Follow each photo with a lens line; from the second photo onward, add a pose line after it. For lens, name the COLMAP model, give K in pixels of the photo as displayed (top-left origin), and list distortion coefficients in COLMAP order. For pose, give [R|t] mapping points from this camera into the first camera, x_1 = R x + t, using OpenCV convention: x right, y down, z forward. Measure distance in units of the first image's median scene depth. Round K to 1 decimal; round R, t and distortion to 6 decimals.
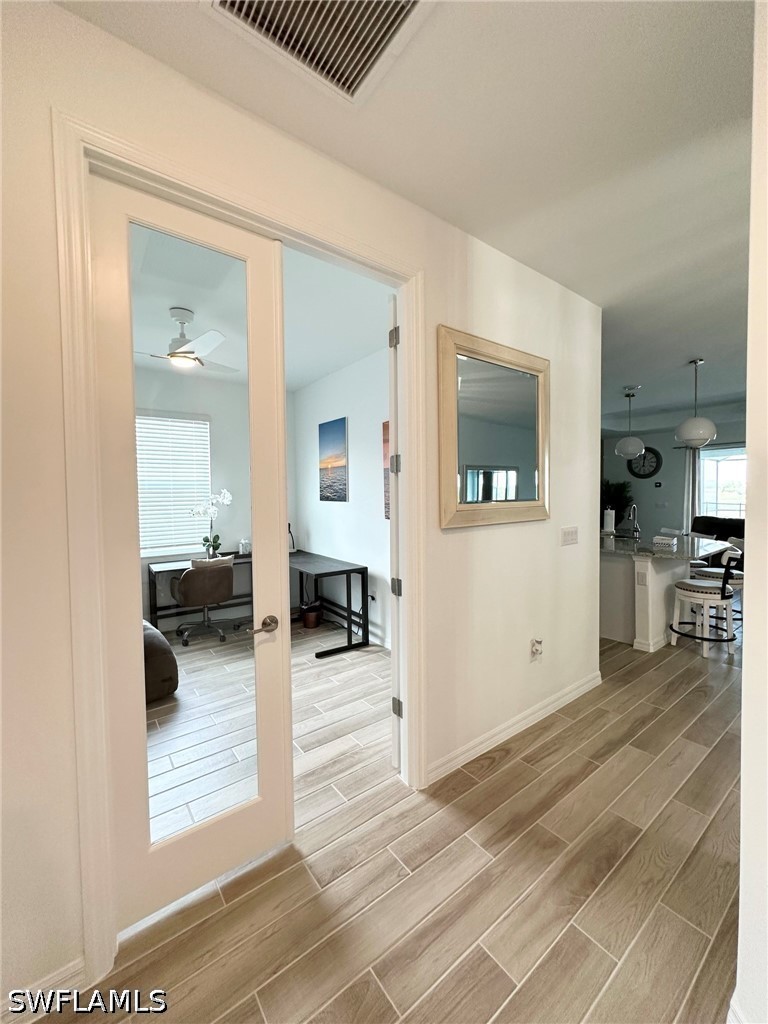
lens RADIAL K [[408.6, 0, 385.4], [0, 408.6, 509.3], [0, 0, 1]] dist [-0.000469, -0.000067]
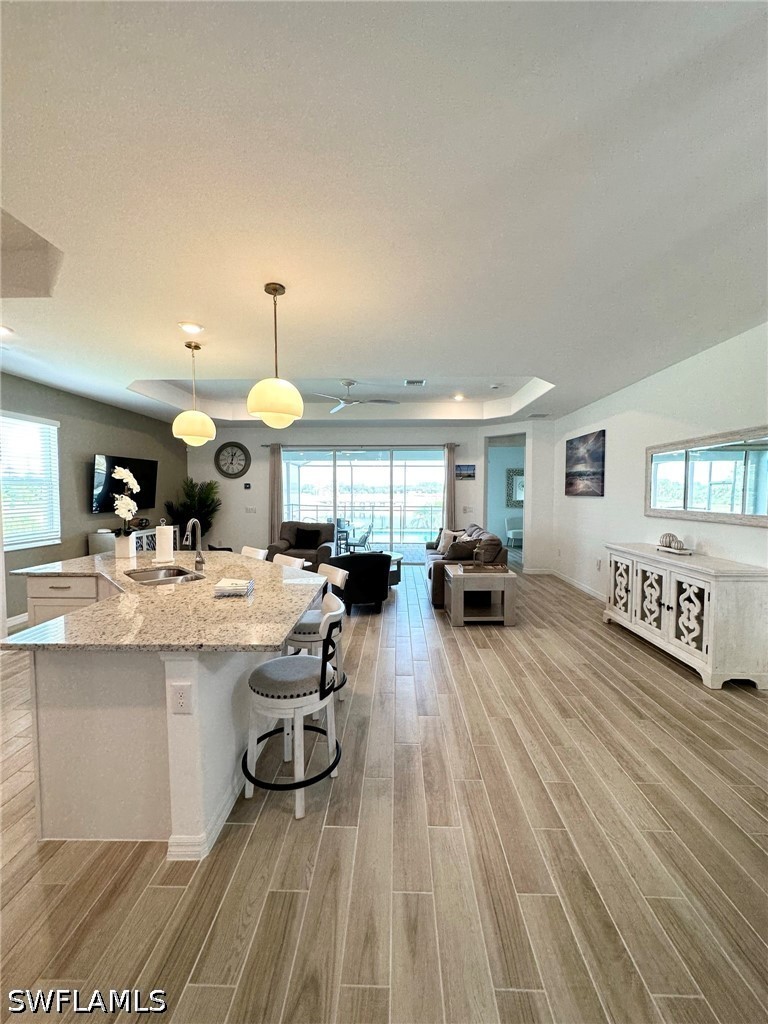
lens RADIAL K [[408.6, 0, 387.5], [0, 408.6, 512.3], [0, 0, 1]] dist [-0.000469, -0.000067]
pose [[0.627703, -0.027982, 0.777949, 0.431238], [0.019838, 0.999604, 0.019948, -0.039759], [-0.778200, 0.002912, 0.628010, 0.547677]]
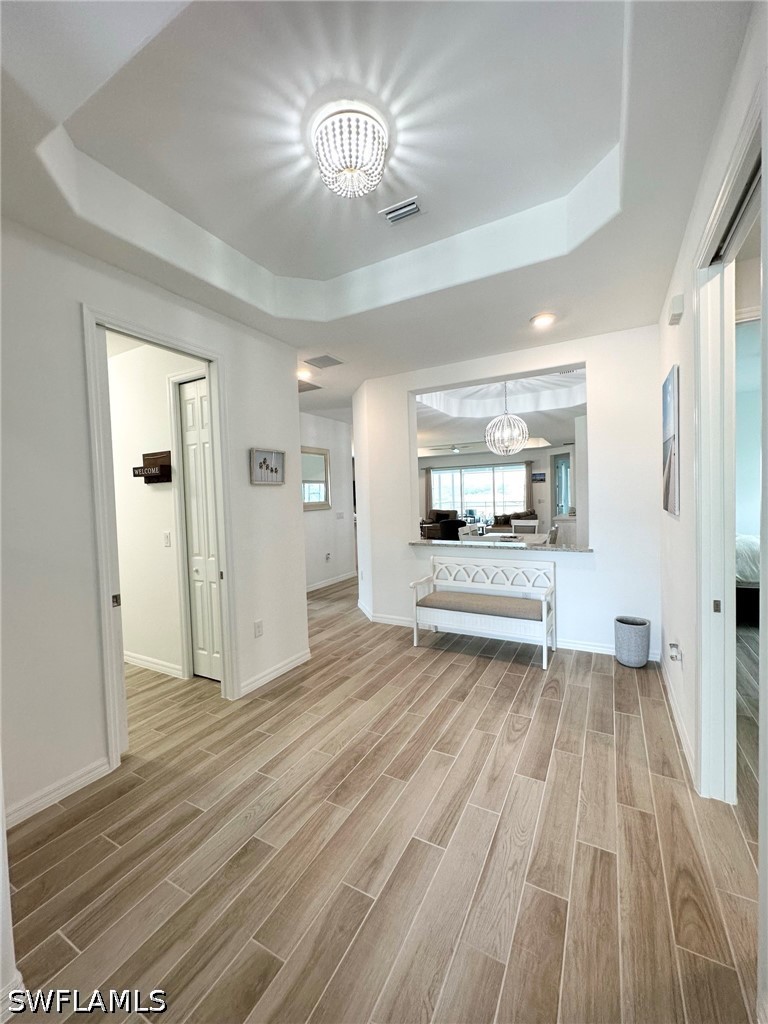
lens RADIAL K [[408.6, 0, 382.6], [0, 408.6, 511.3], [0, 0, 1]] dist [-0.000469, -0.000067]
pose [[0.912715, -0.032069, 0.407337, -0.227654], [0.033790, 0.999425, 0.002971, 0.025530], [-0.407197, 0.011052, 0.913273, -0.941131]]
